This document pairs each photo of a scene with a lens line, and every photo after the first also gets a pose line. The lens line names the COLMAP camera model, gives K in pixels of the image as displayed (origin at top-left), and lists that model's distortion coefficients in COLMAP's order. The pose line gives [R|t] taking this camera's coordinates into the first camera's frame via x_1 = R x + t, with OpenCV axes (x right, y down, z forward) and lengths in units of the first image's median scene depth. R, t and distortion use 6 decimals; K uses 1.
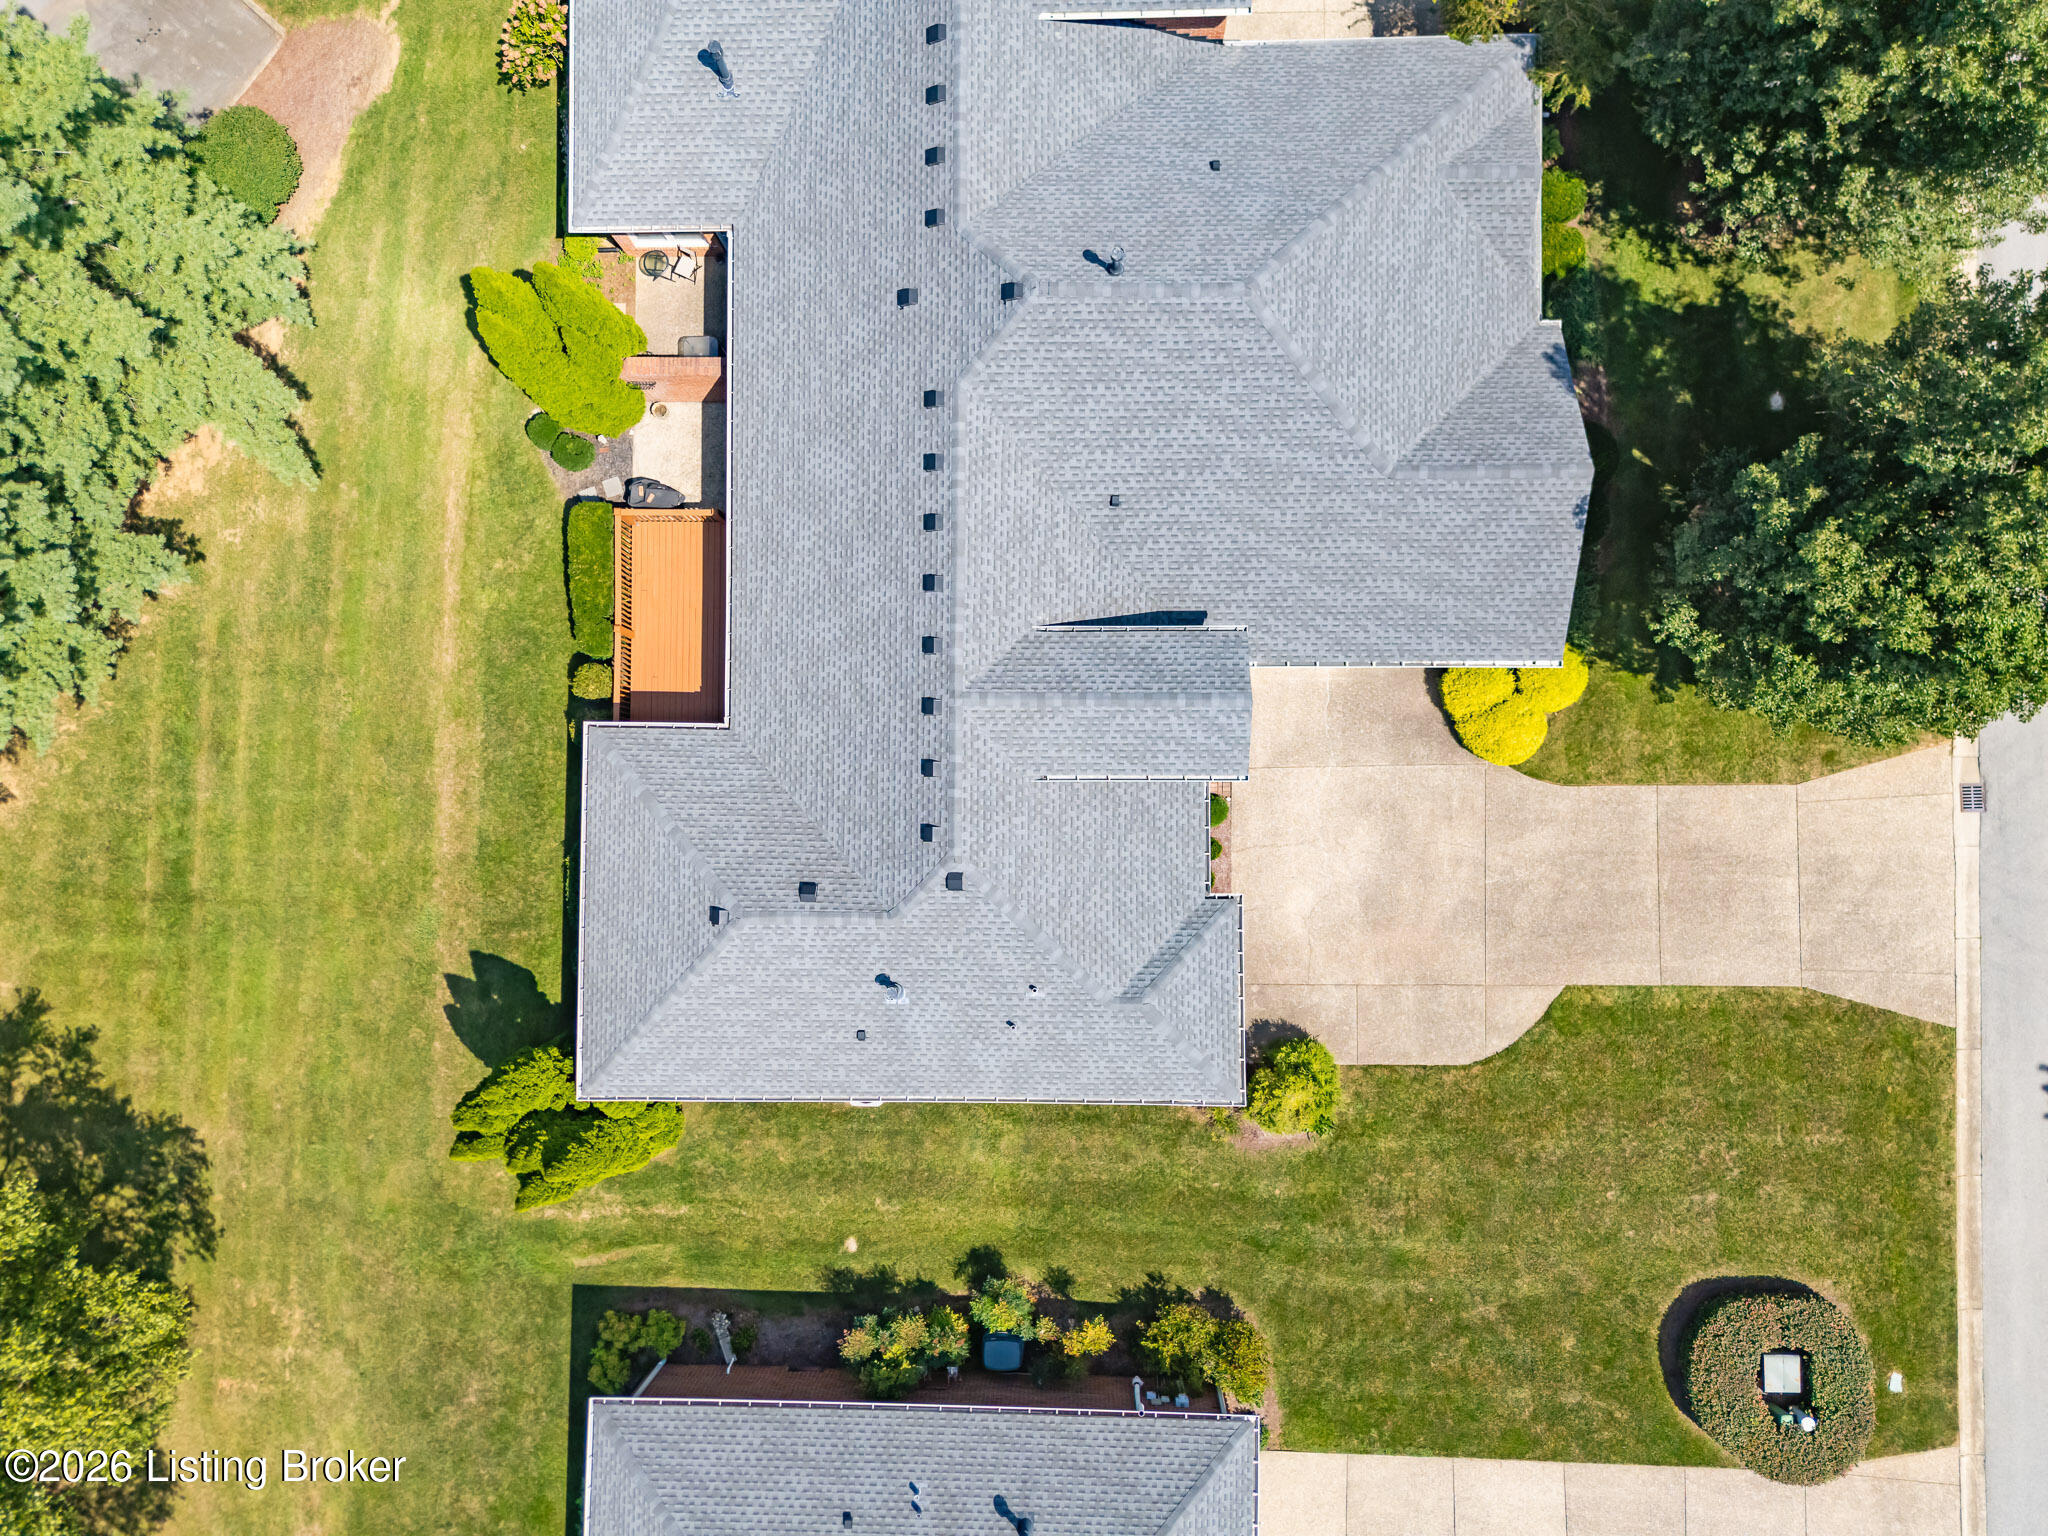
lens RADIAL K [[1461.8, 0, 1024.0], [0, 1461.8, 768.0], [0, 0, 1]] dist [0.005958, 0.000676]
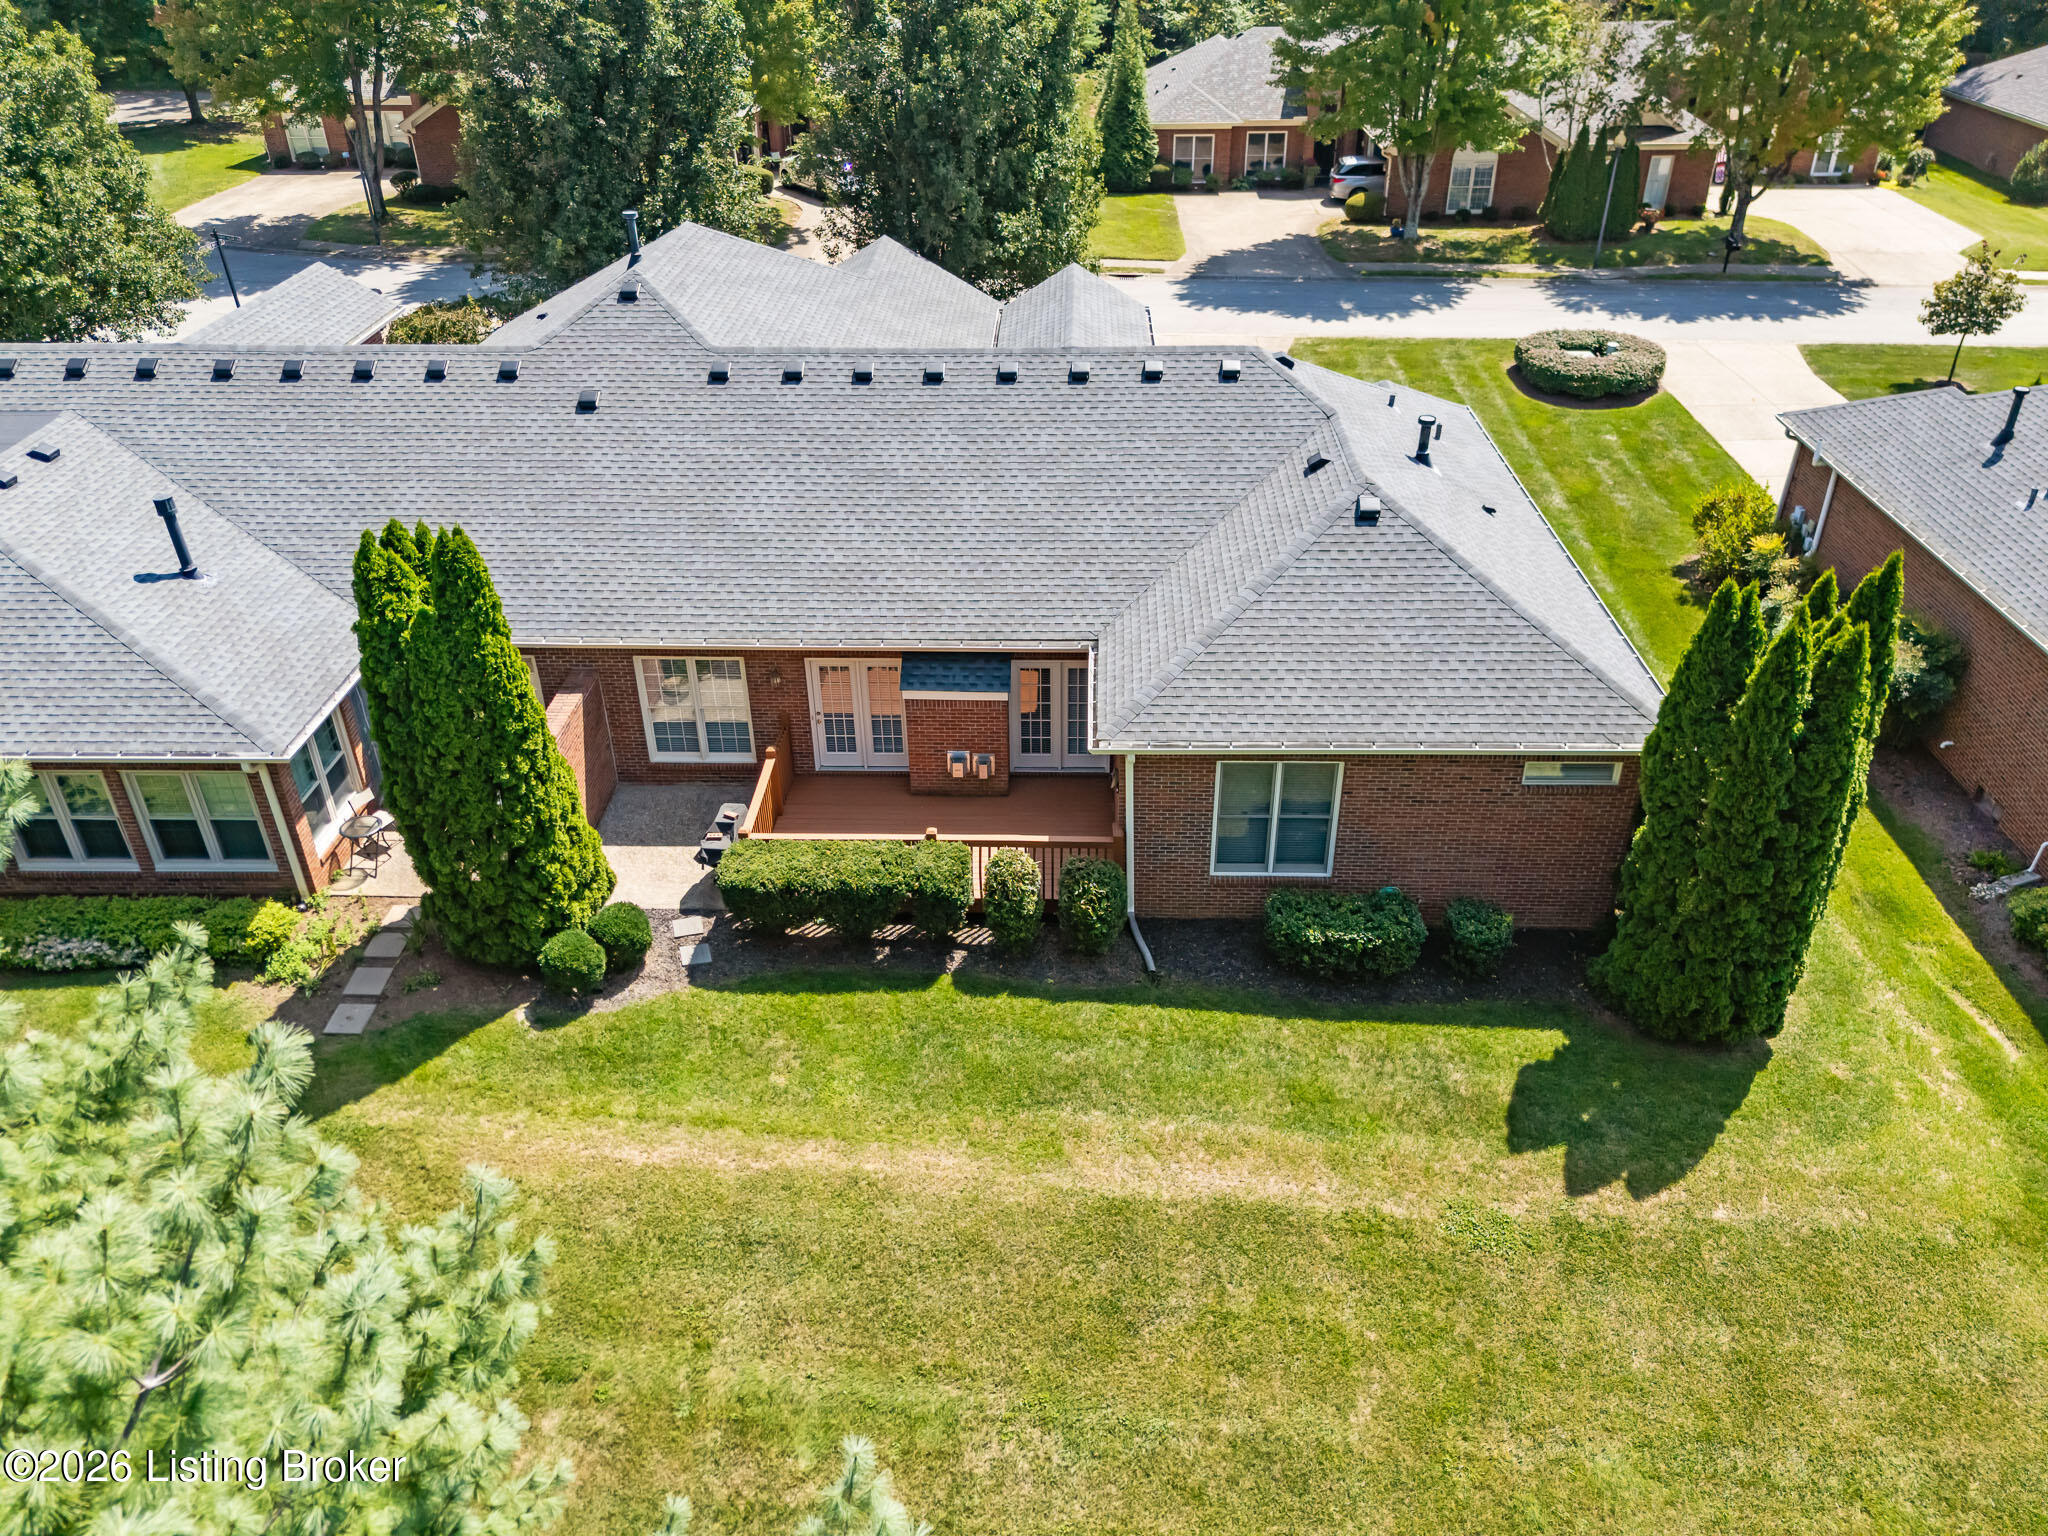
lens RADIAL K [[1461.8, 0, 1024.0], [0, 1461.8, 768.0], [0, 0, 1]] dist [0.005958, 0.000676]
pose [[0.033345, -0.541253, 0.840199, -0.749632], [0.999340, 0.030192, -0.020211, -0.041683], [-0.014429, 0.840318, 0.541902, 0.606905]]
